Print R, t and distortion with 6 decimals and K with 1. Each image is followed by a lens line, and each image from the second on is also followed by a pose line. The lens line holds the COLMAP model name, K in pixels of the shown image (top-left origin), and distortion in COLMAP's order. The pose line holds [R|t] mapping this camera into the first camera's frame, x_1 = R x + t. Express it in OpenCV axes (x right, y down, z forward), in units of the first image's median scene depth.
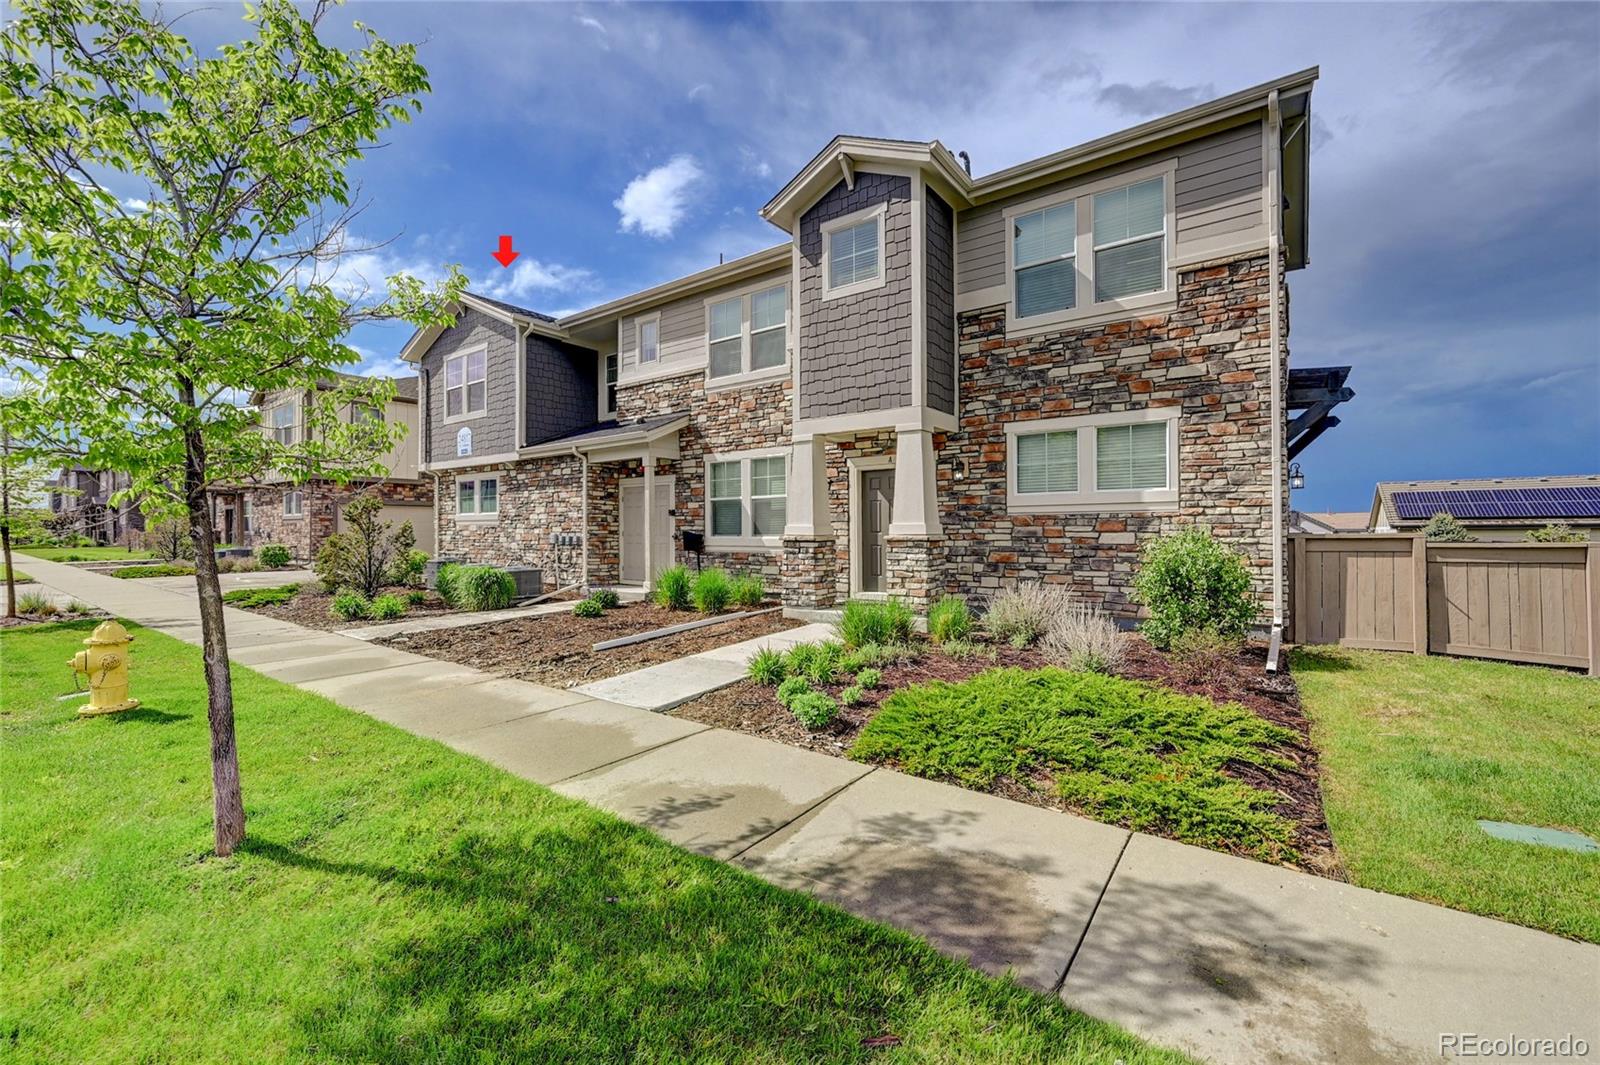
lens RADIAL K [[639.9, 0, 811.3], [0, 639.9, 517.8], [0, 0, 1]] dist [-0.002352, 0.000443]
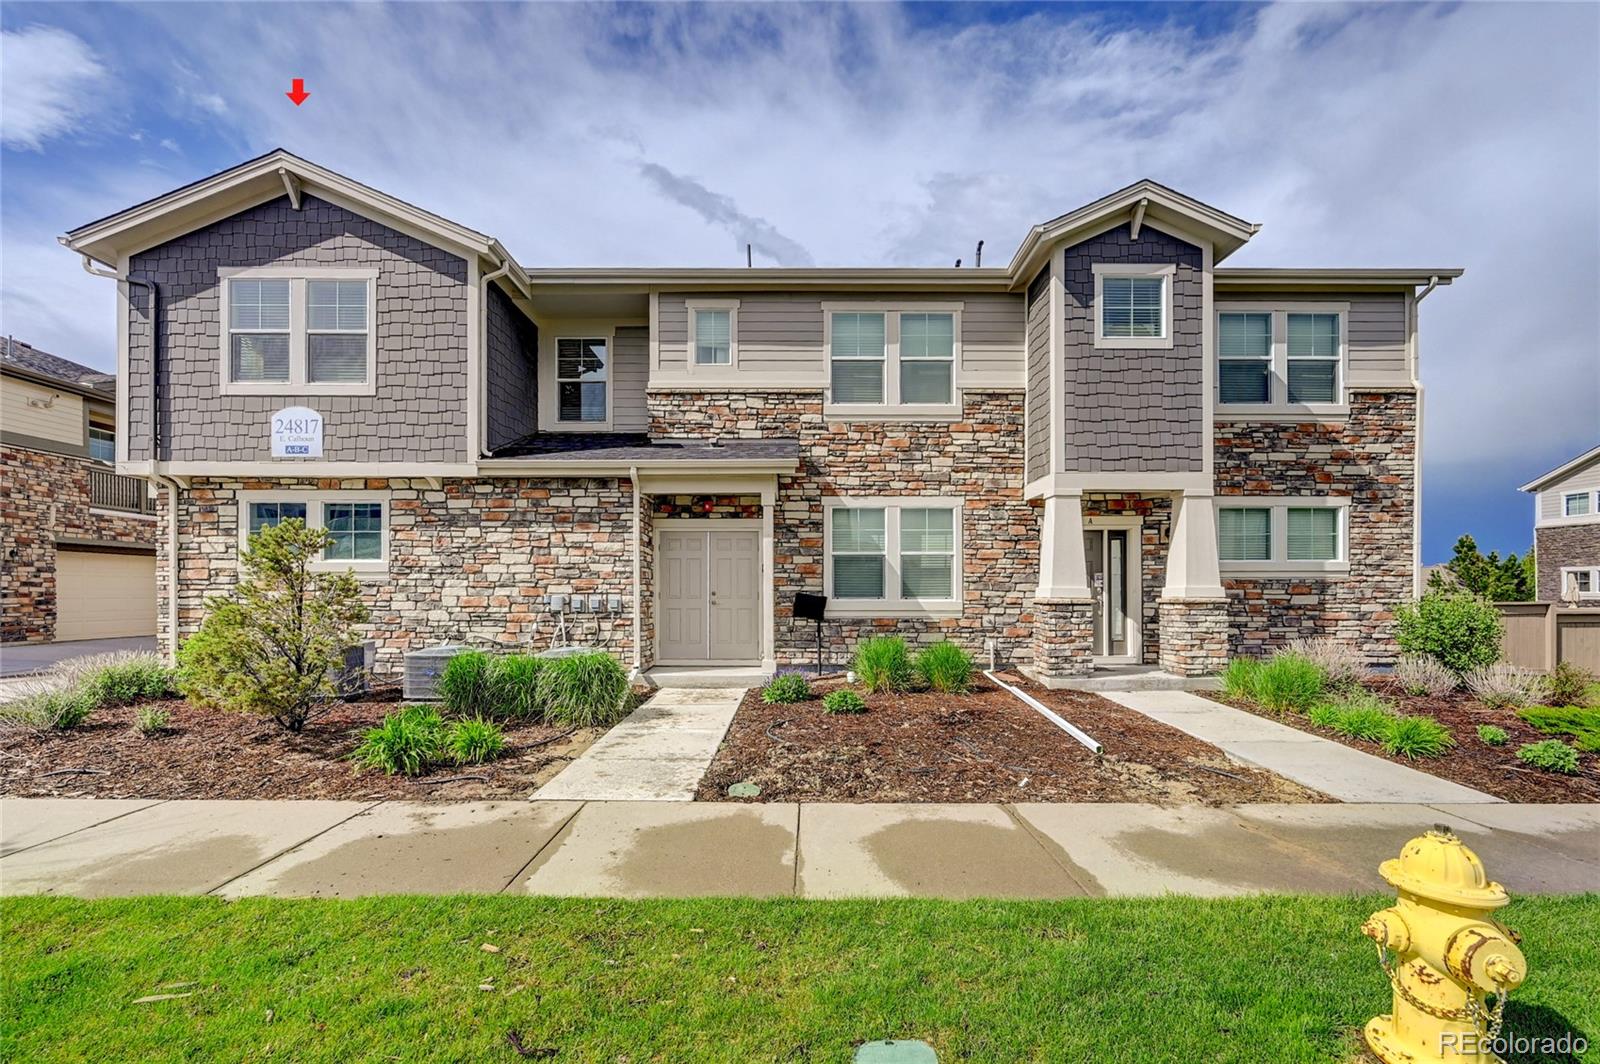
lens RADIAL K [[641.0, 0, 797.8], [0, 641.0, 582.7], [0, 0, 1]] dist [-0.000606, -0.000009]
pose [[0.813278, 0.009678, 0.581795, -0.883643], [-0.014984, 0.999878, 0.004314, 0.007516], [-0.581682, -0.012226, 0.813324, 0.490823]]
